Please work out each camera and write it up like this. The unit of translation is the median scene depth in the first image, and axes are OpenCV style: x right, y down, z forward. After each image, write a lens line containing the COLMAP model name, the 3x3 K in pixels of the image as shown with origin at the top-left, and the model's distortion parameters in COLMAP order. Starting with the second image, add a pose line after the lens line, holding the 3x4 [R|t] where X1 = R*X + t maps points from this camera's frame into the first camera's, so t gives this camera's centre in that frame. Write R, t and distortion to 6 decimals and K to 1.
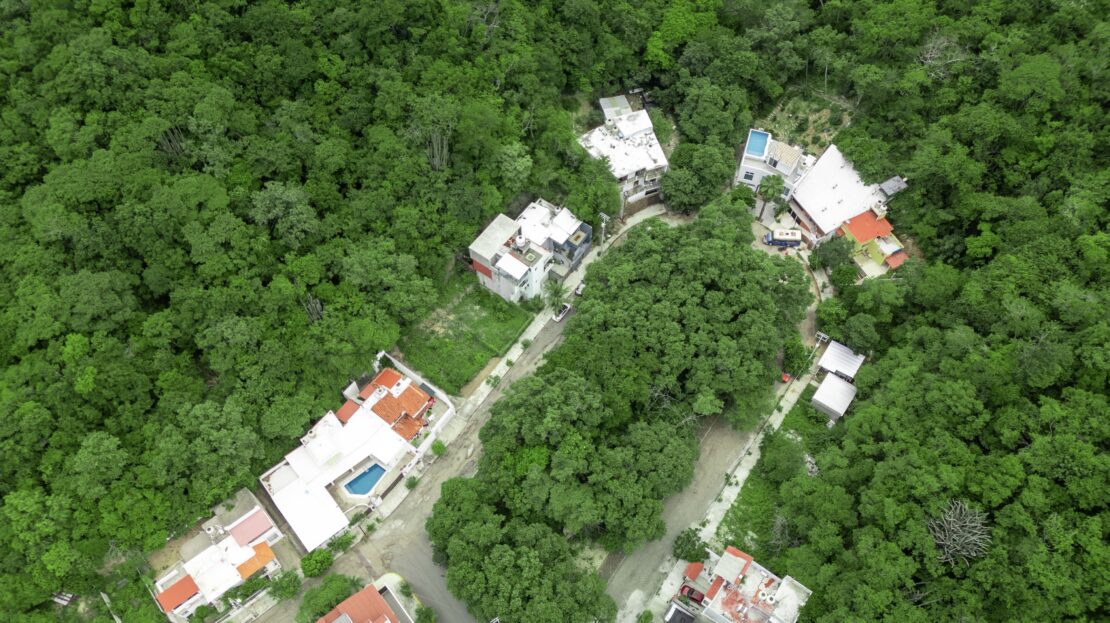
lens RADIAL K [[753.3, 0, 559.3], [0, 753.3, 390.1], [0, 0, 1]] dist [0.026046, -0.000847]
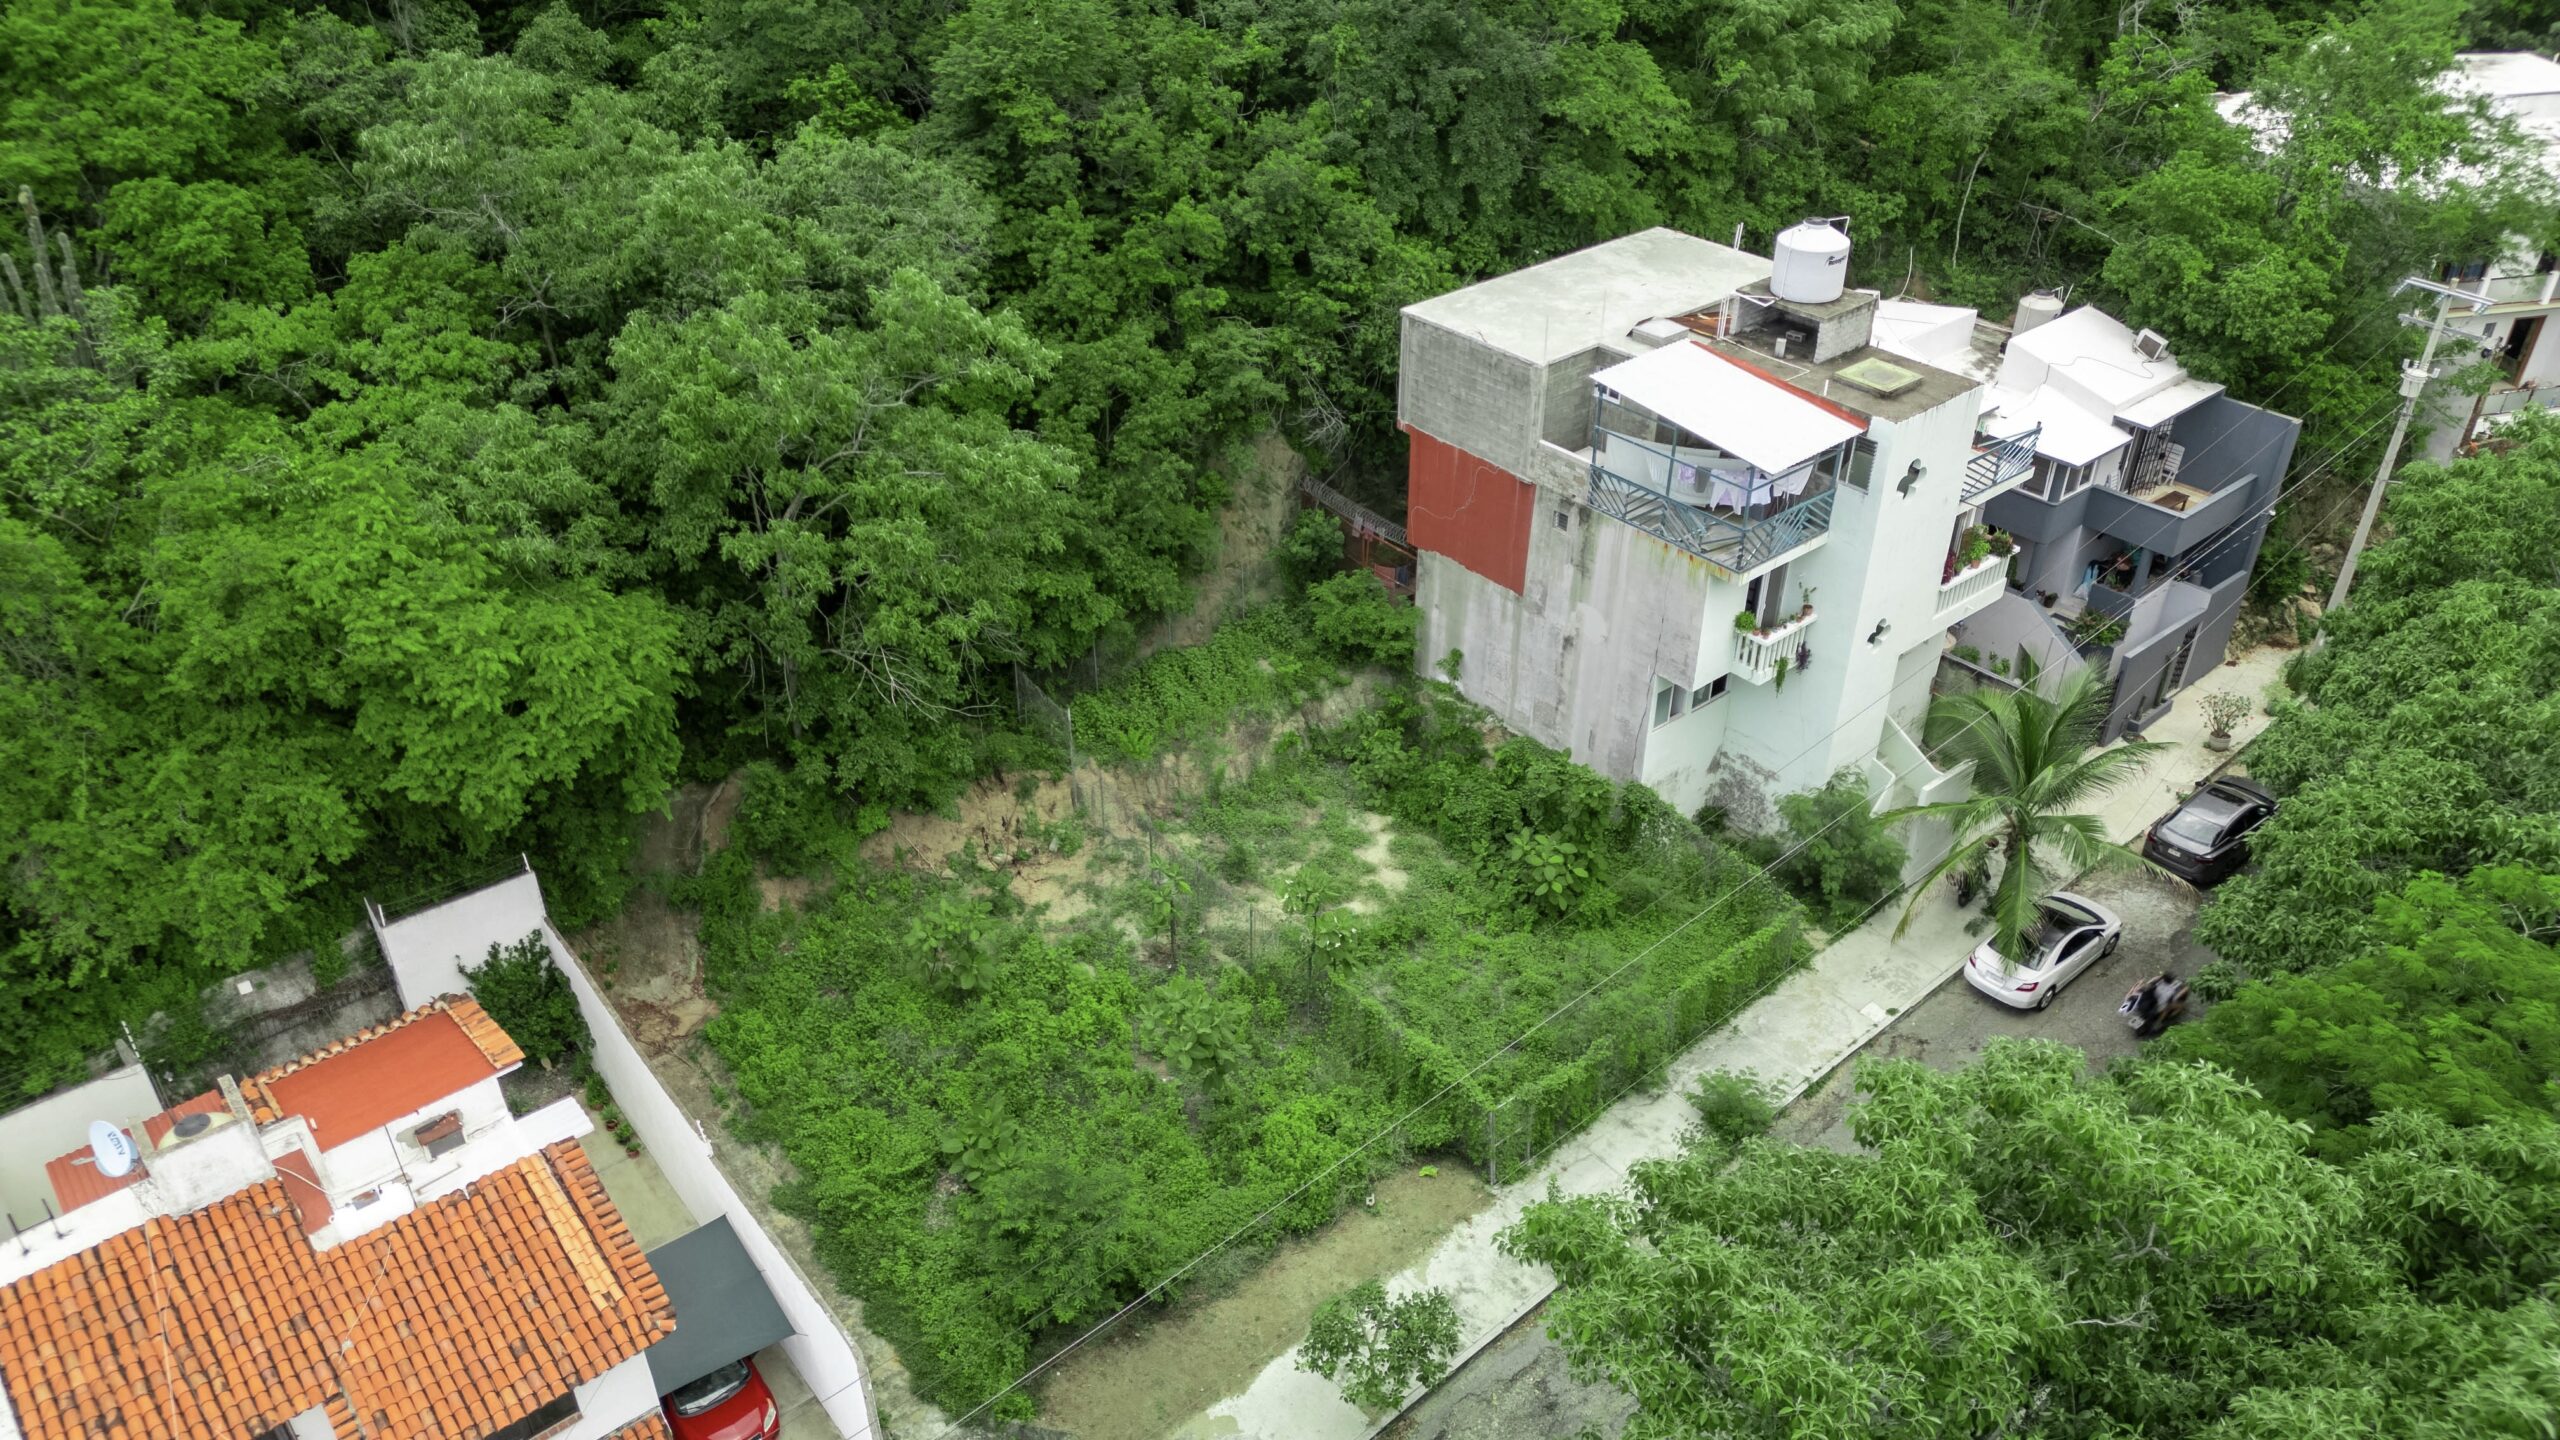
lens RADIAL K [[1805.8, 0, 1280.0], [0, 1805.8, 720.0], [0, 0, 1]] dist [0.053475, -0.053093]
pose [[0.965946, 0.130046, -0.223688, -0.057259], [-0.224470, 0.851164, -0.474481, 0.033164], [0.128691, 0.508535, 0.851370, 0.741252]]
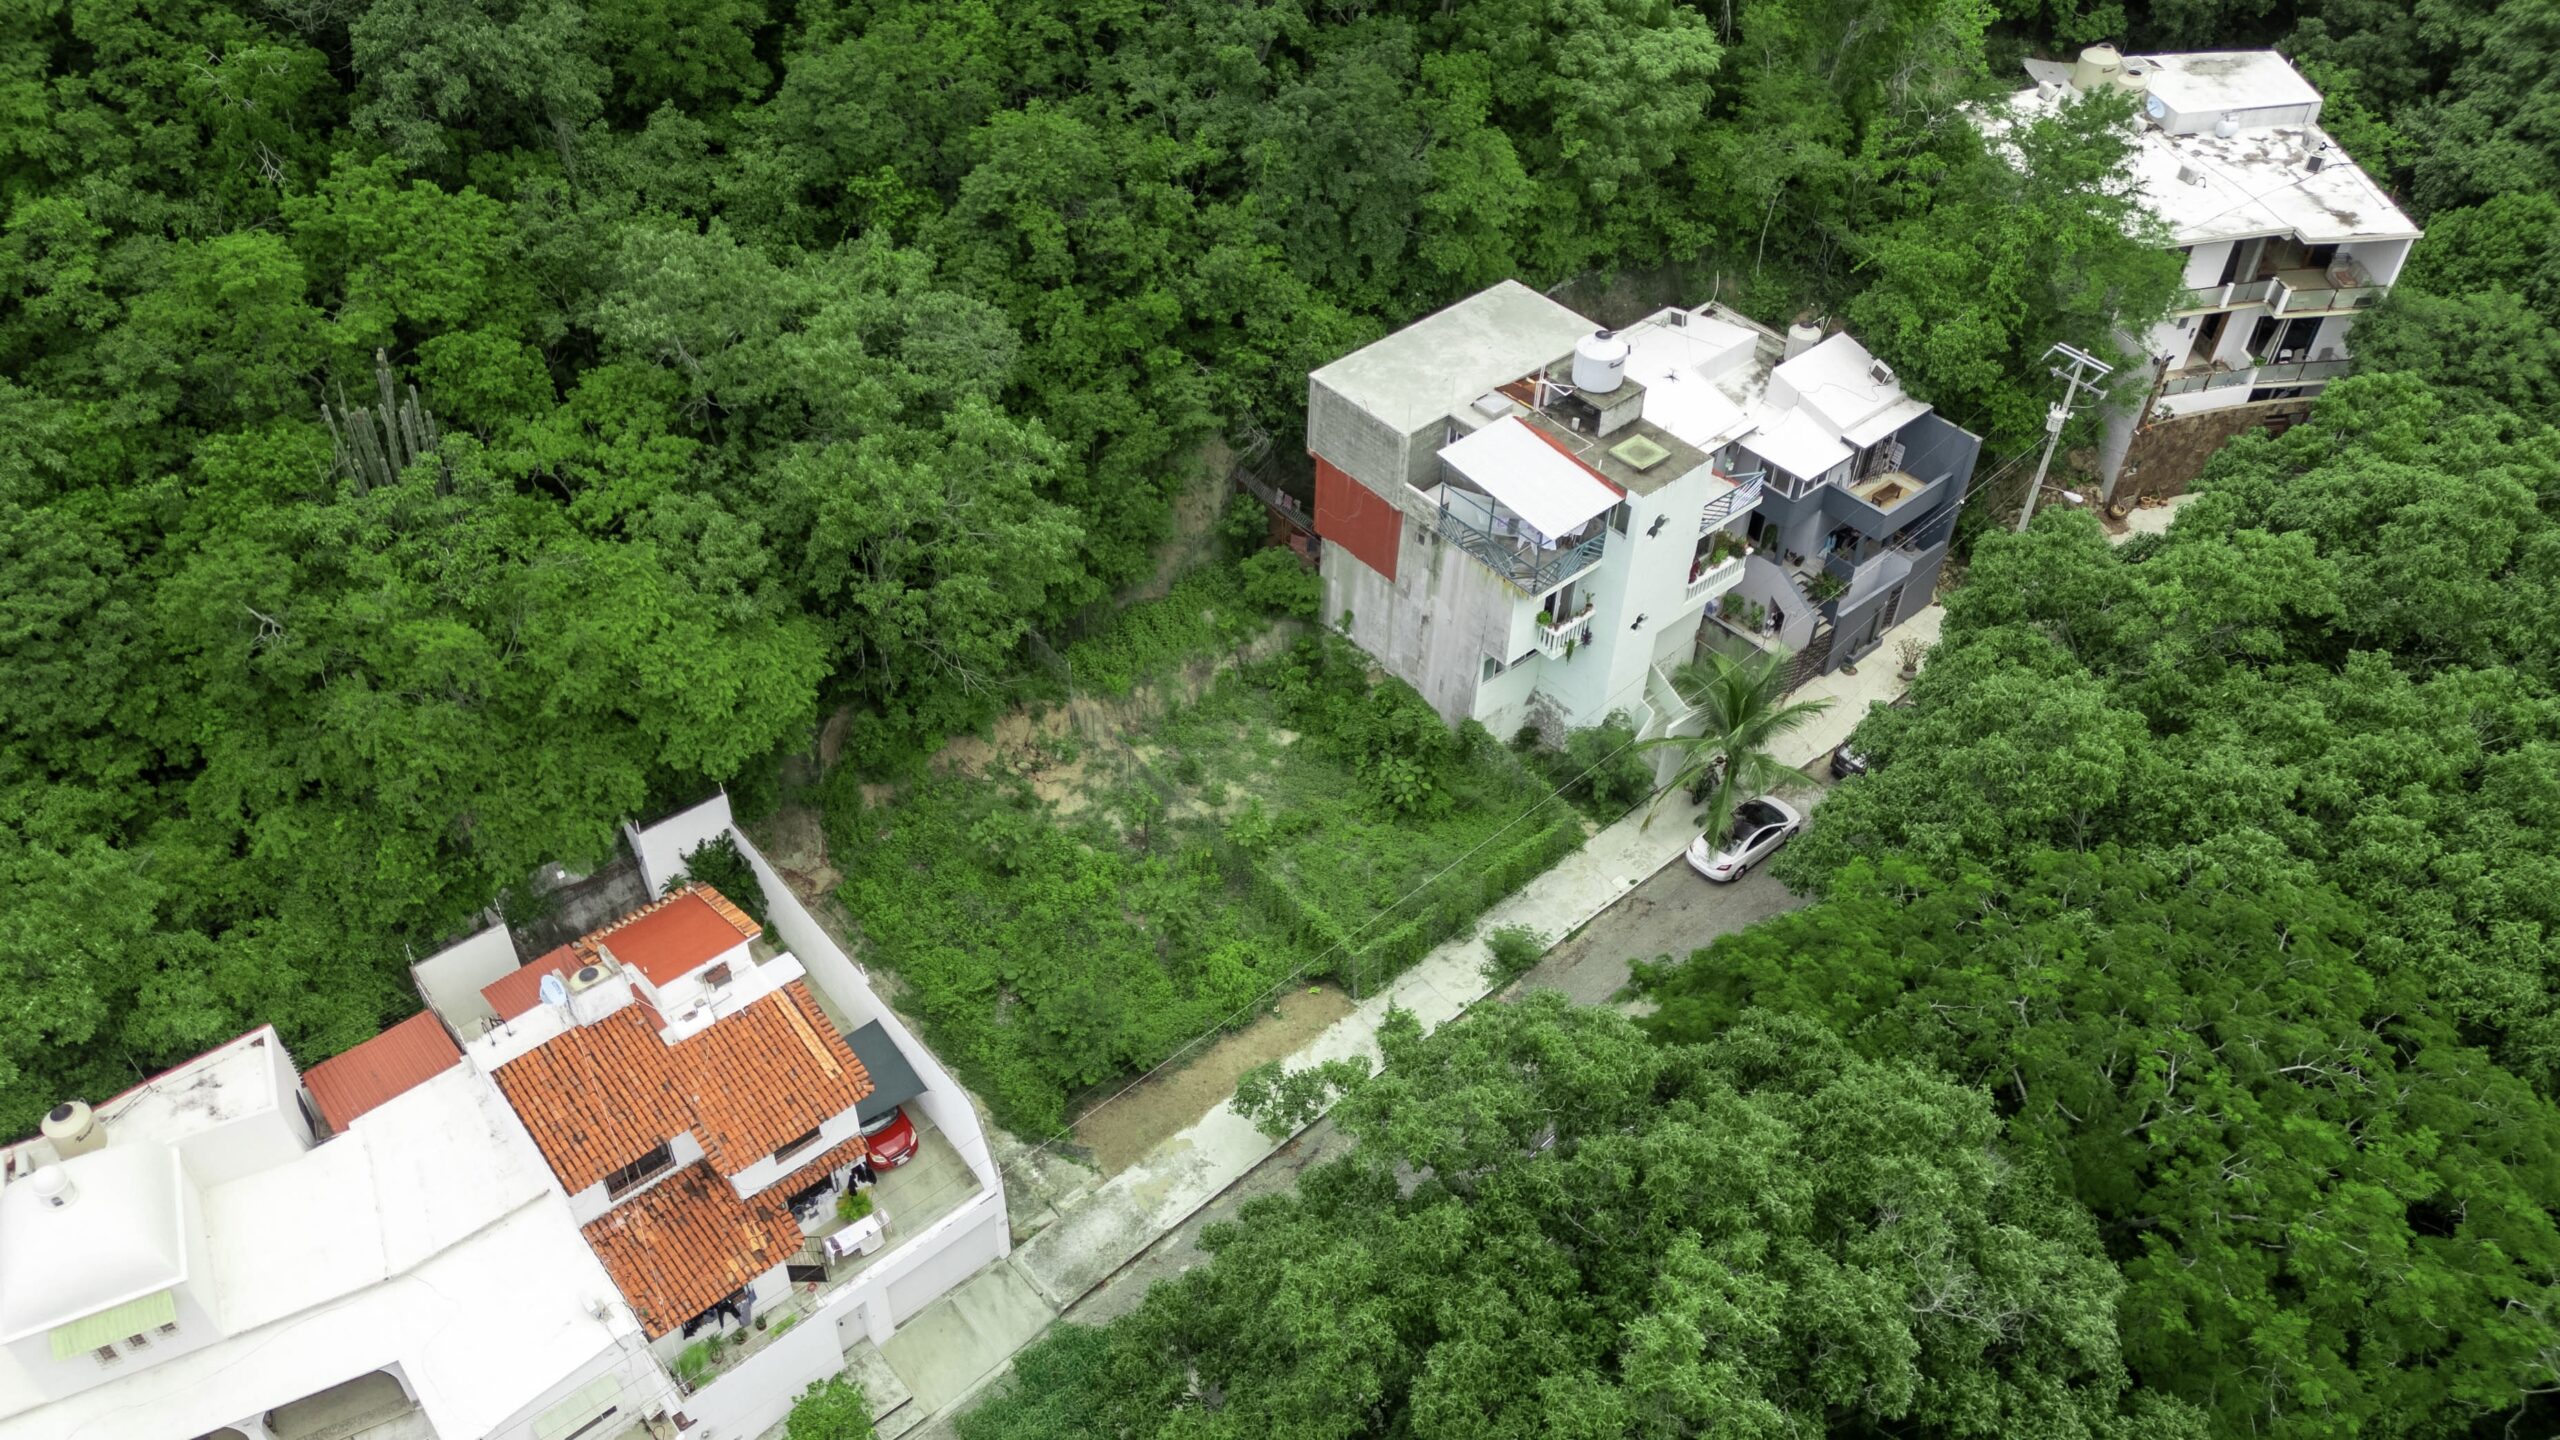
lens RADIAL K [[1931.5, 0, 1182.9], [0, 1931.5, 782.6], [0, 0, 1]] dist [0.063022, -0.075899]
pose [[0.961862, 0.173328, -0.211608, -0.030651], [-0.233097, 0.924199, -0.302526, 0.055167], [0.143132, 0.340314, 0.929355, 0.572542]]
